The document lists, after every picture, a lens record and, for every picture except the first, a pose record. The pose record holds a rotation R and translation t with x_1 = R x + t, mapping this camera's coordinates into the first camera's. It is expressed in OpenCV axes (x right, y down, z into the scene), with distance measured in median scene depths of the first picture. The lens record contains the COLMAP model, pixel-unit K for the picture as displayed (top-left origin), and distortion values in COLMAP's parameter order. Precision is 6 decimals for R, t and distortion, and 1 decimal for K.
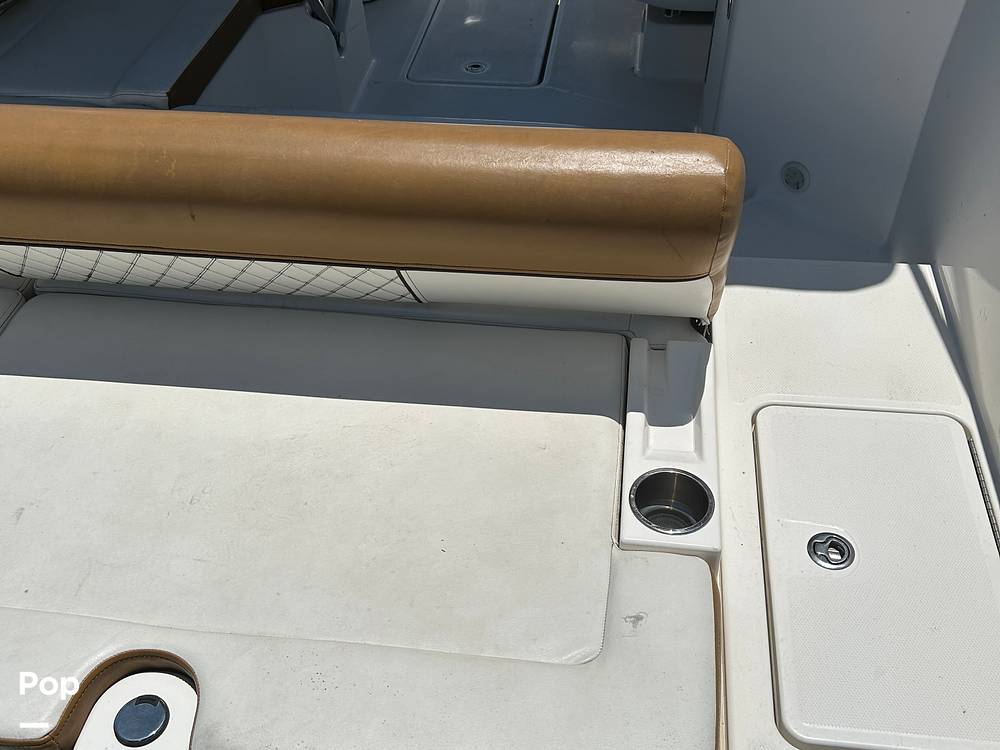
lens RADIAL K [[1004.8, 0, 501.6], [0, 1004.8, 374.7], [0, 0, 1]] dist [0.037353, 0.000000]
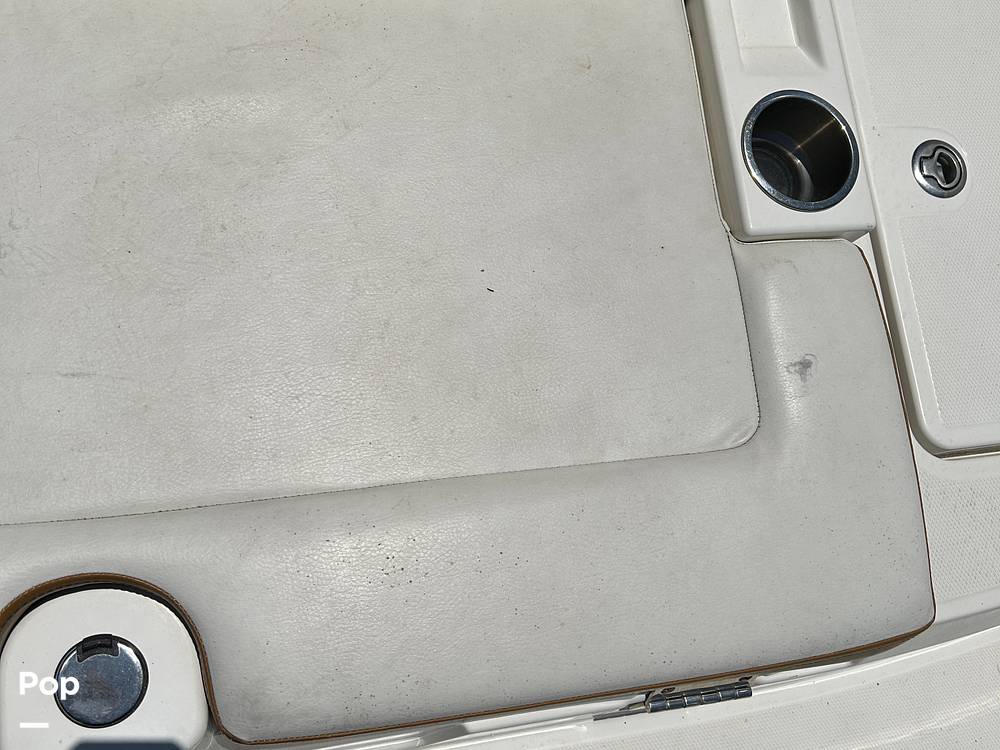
lens RADIAL K [[1004.8, 0, 496.4], [0, 1004.8, 379.3], [0, 0, 1]] dist [0.037353, 0.000000]
pose [[0.927951, -0.202760, 0.312723, -0.259003], [-0.024349, 0.804295, 0.593732, -0.145561], [-0.371906, -0.558568, 0.741409, 0.511631]]
